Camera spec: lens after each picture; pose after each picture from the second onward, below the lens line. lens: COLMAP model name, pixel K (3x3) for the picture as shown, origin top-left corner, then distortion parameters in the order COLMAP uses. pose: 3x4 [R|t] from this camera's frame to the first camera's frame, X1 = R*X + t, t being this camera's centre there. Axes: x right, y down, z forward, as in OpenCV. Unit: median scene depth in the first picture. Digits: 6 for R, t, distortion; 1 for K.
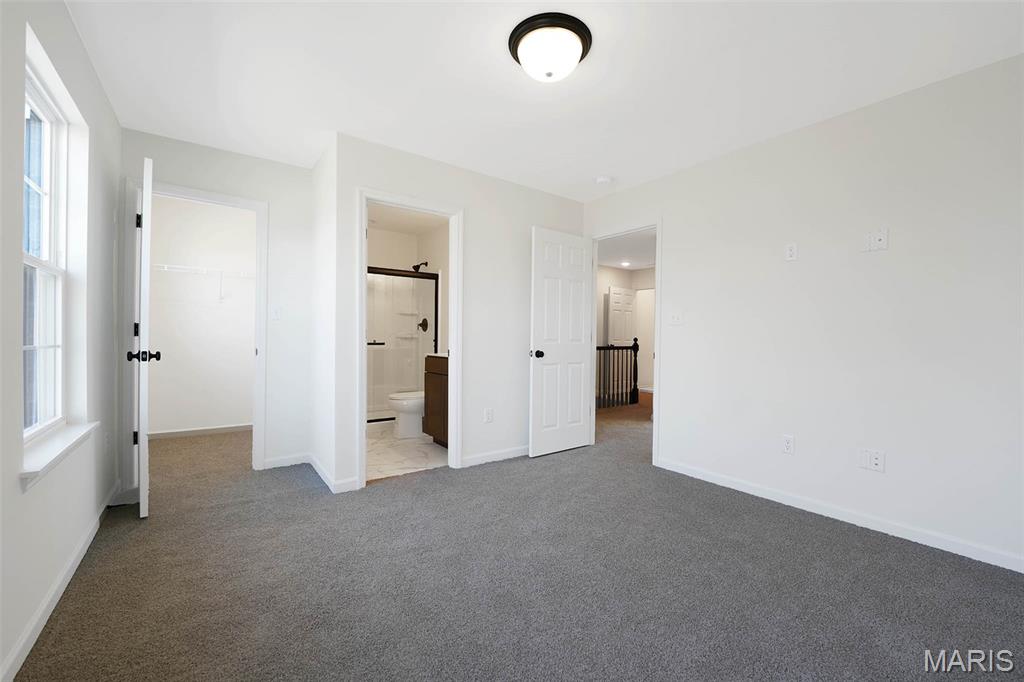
lens RADIAL K [[418.6, 0, 512.8], [0, 418.6, 338.0], [0, 0, 1]] dist [-0.001526, 0.000503]
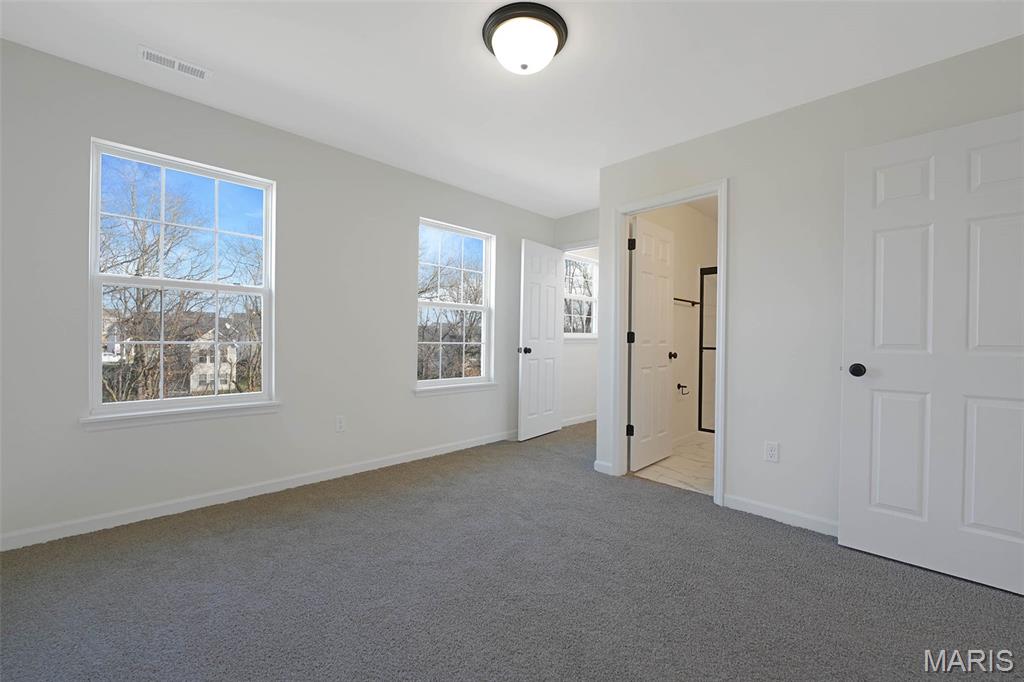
lens RADIAL K [[418.6, 0, 514.2], [0, 418.6, 339.4], [0, 0, 1]] dist [-0.001526, 0.000503]
pose [[0.148875, -0.009147, -0.988814, 0.581937], [-0.021334, 0.999695, -0.012460, 0.014144], [0.988626, 0.022950, 0.148634, 0.468928]]
